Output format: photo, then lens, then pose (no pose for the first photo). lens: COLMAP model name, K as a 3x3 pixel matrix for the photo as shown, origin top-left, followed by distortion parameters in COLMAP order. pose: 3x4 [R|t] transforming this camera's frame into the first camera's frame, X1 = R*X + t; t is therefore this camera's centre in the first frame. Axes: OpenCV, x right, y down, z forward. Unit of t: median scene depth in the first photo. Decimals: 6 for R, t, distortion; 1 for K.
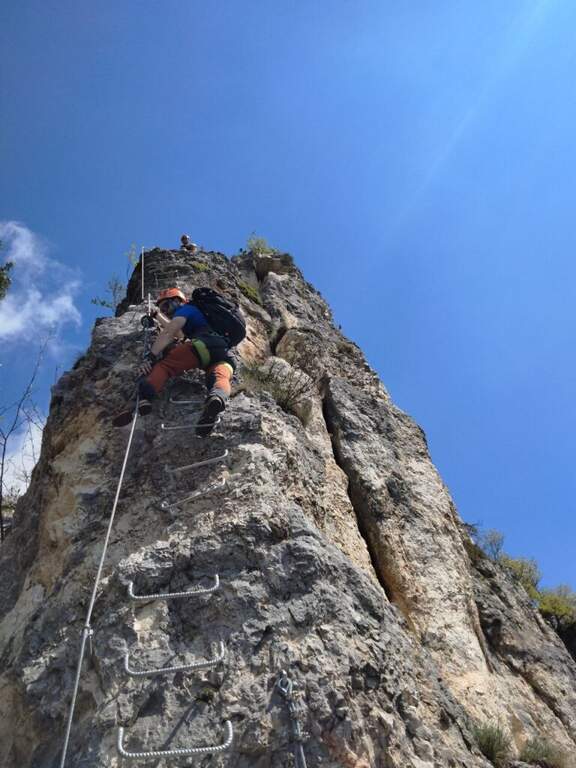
lens RADIAL K [[597.6, 0, 288.0], [0, 597.6, 384.0], [0, 0, 1]] dist [0.028332, 0.002134]
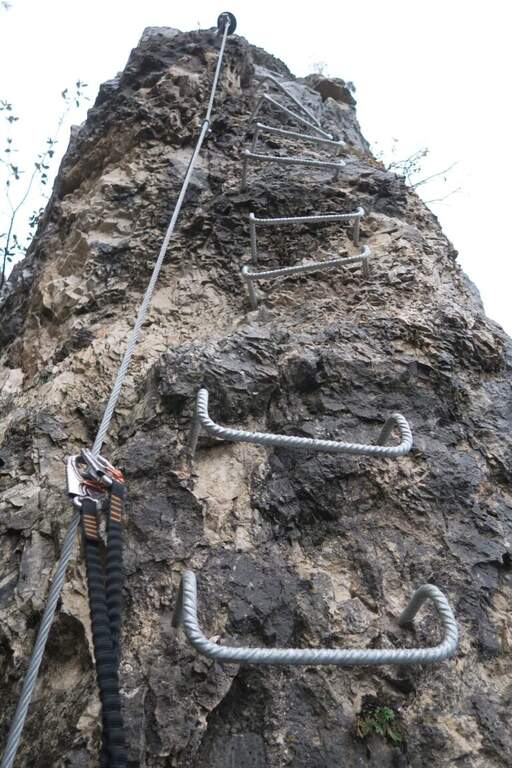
lens RADIAL K [[549.2, 0, 256.0], [0, 549.2, 384.0], [0, 0, 1]] dist [-0.000061, 0.001781]
pose [[0.979020, 0.203427, -0.011738, -0.165214], [-0.194842, 0.951455, 0.238266, 0.170267], [0.059638, -0.230980, 0.971129, 0.471733]]
